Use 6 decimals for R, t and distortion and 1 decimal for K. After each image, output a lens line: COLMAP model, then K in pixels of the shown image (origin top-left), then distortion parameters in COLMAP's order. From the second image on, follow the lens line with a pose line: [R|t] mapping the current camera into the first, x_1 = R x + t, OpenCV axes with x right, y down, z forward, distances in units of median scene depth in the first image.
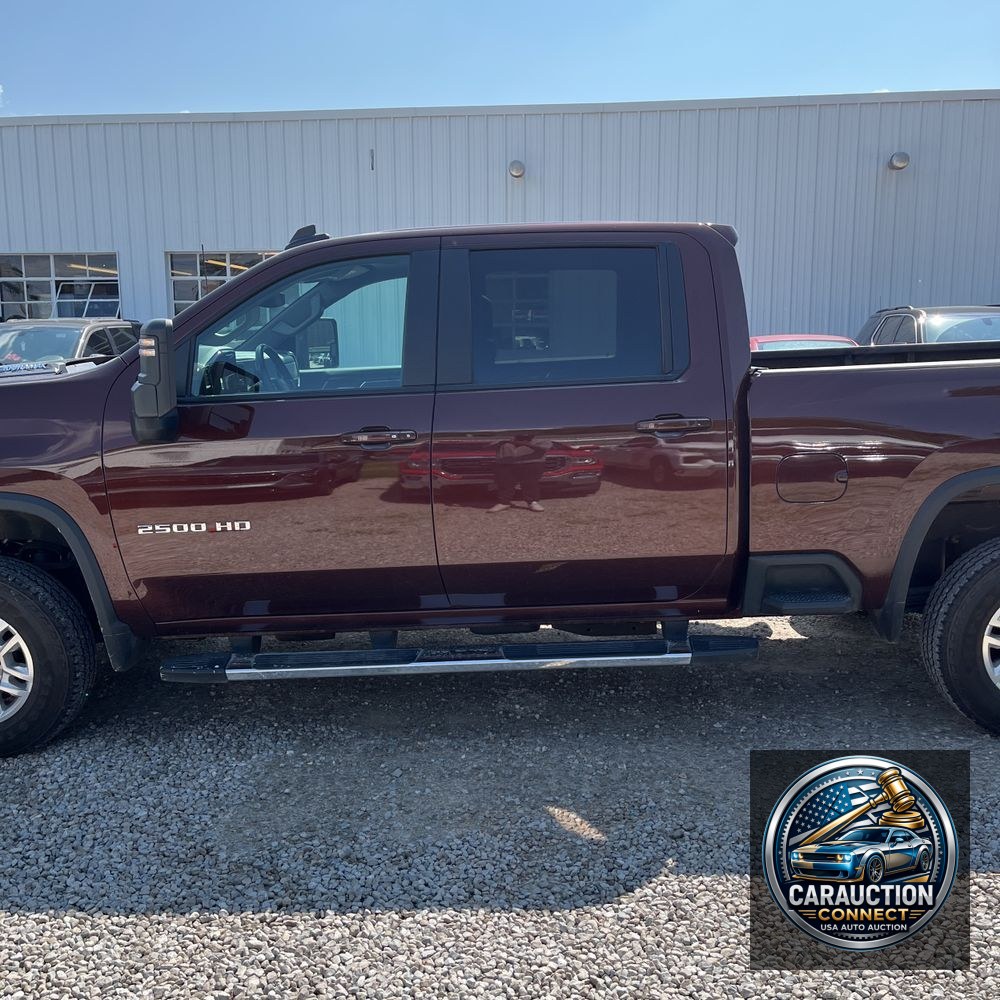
lens RADIAL K [[1017.0, 0, 514.2], [0, 1017.0, 503.8], [0, 0, 1]] dist [0.026076, 0.000000]
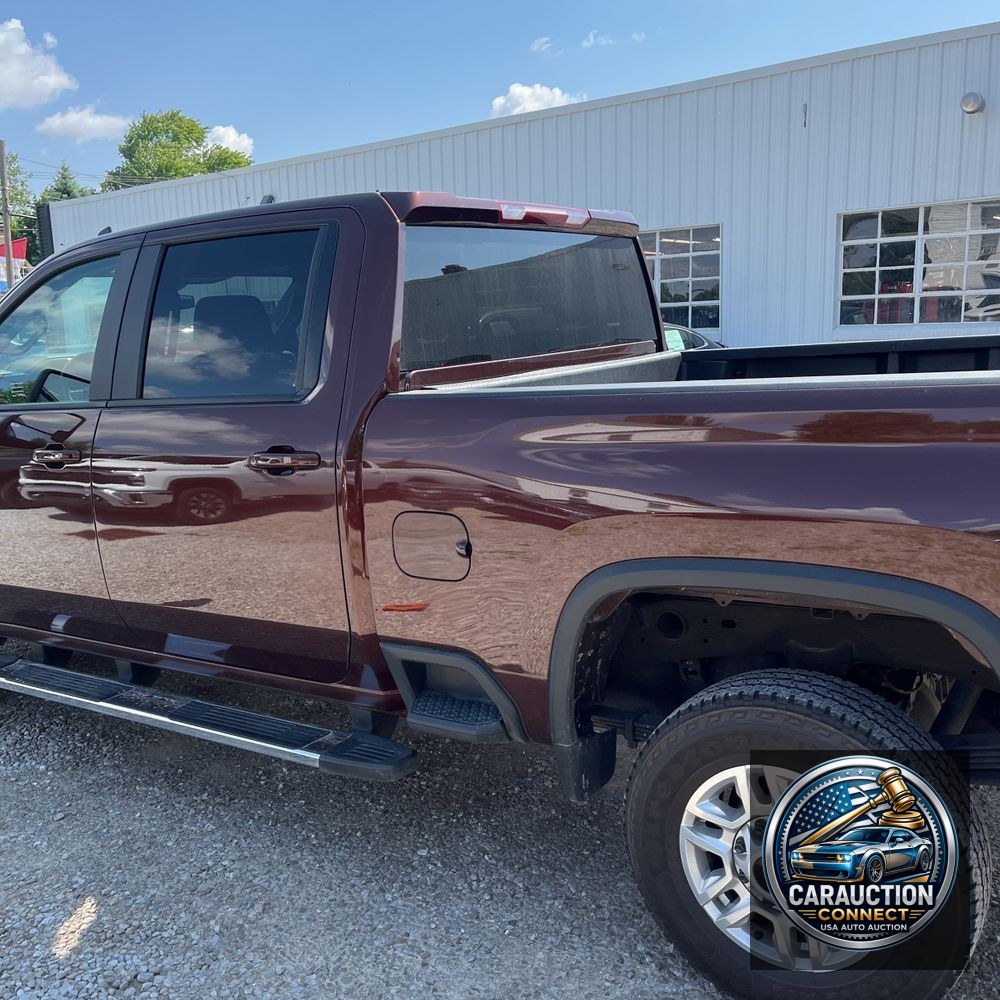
lens RADIAL K [[1017.0, 0, 504.0], [0, 1017.0, 506.7], [0, 0, 1]] dist [0.026076, 0.000000]
pose [[0.833646, 0.079232, -0.546586, 0.666129], [-0.062944, 0.996838, 0.048497, -0.082820], [0.548700, -0.006025, 0.835997, 0.409925]]
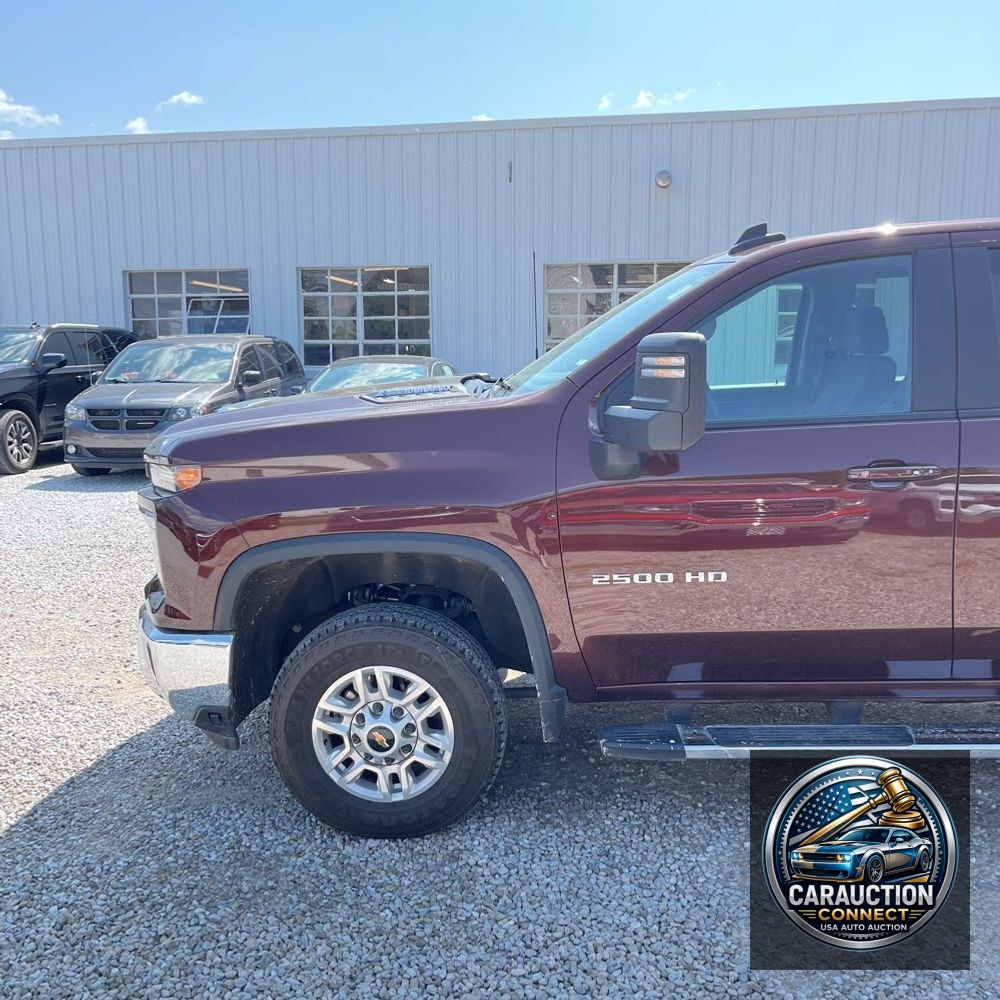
lens RADIAL K [[1017.0, 0, 493.0], [0, 1017.0, 503.0], [0, 0, 1]] dist [0.026076, 0.000000]
pose [[0.997895, 0.010186, -0.064047, -0.372954], [-0.011233, 0.999809, -0.016020, -0.022399], [0.063872, 0.016706, 0.997818, 0.136415]]
